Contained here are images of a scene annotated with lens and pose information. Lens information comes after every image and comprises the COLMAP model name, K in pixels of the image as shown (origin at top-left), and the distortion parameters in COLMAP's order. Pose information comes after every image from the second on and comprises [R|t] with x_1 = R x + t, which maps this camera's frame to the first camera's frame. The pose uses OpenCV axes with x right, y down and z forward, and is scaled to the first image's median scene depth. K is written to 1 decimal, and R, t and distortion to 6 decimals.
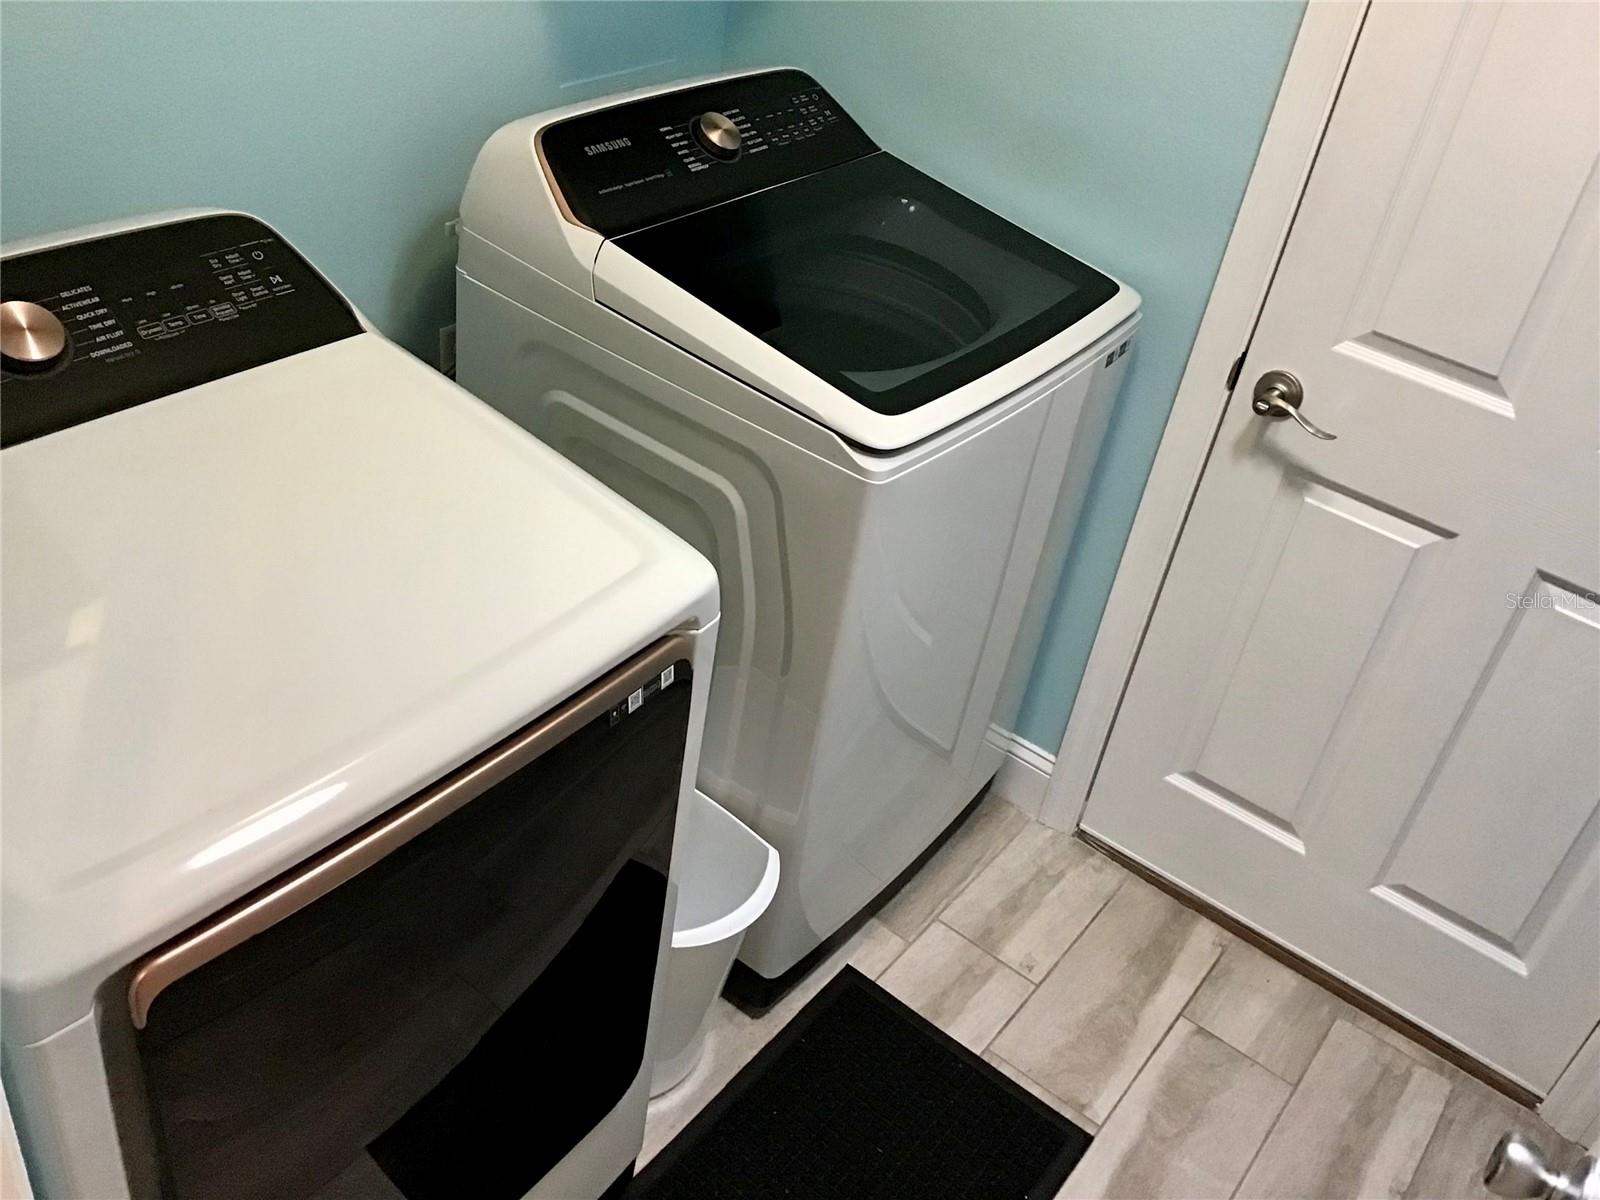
lens RADIAL K [[1444.1, 0, 803.7], [0, 1444.1, 595.6], [0, 0, 1]] dist [0.124108, -0.233414]
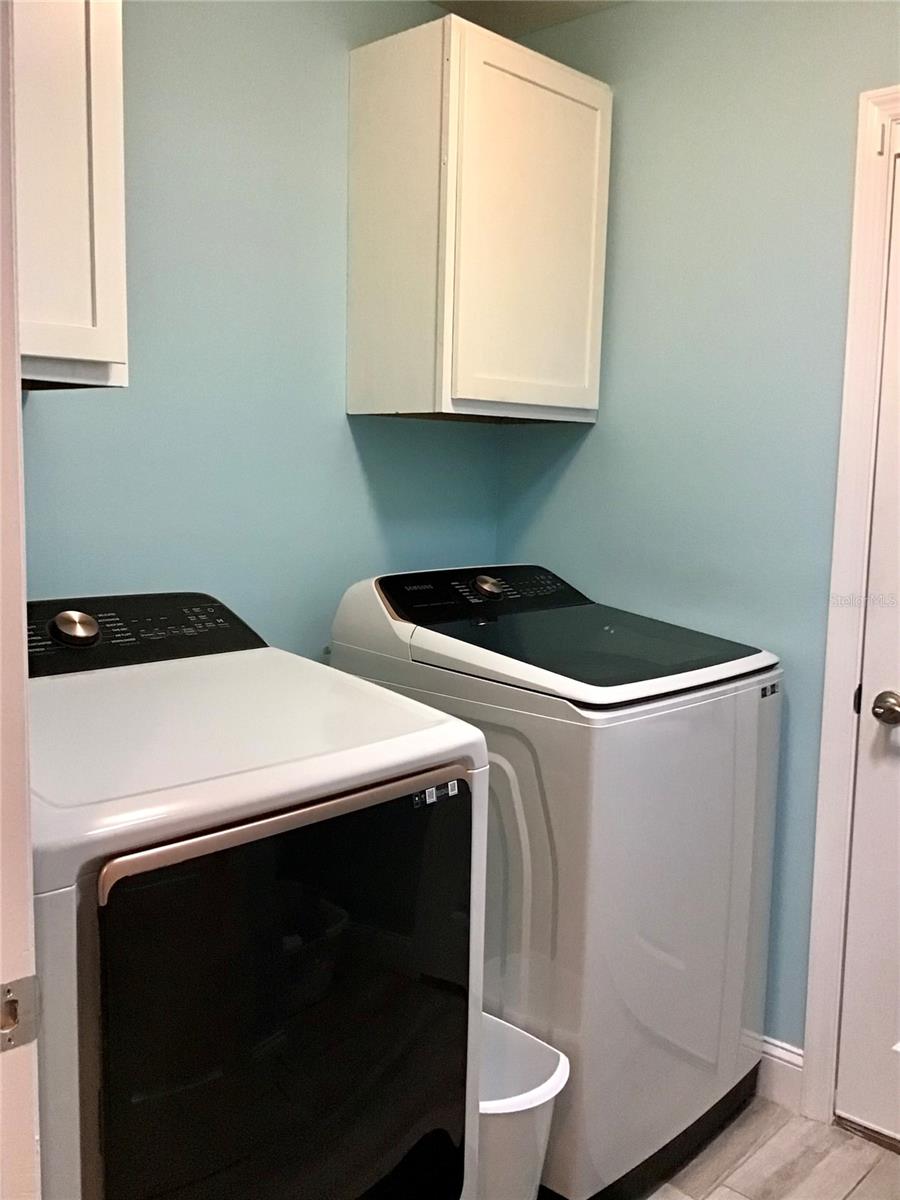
lens RADIAL K [[1083.0, 0, 454.6], [0, 1083.0, 602.6], [0, 0, 1]] dist [0.124108, -0.233414]
pose [[0.987675, -0.113062, -0.108235, 0.034503], [0.045988, 0.870624, -0.489795, 0.301006], [0.149609, 0.478781, 0.865093, -0.042190]]
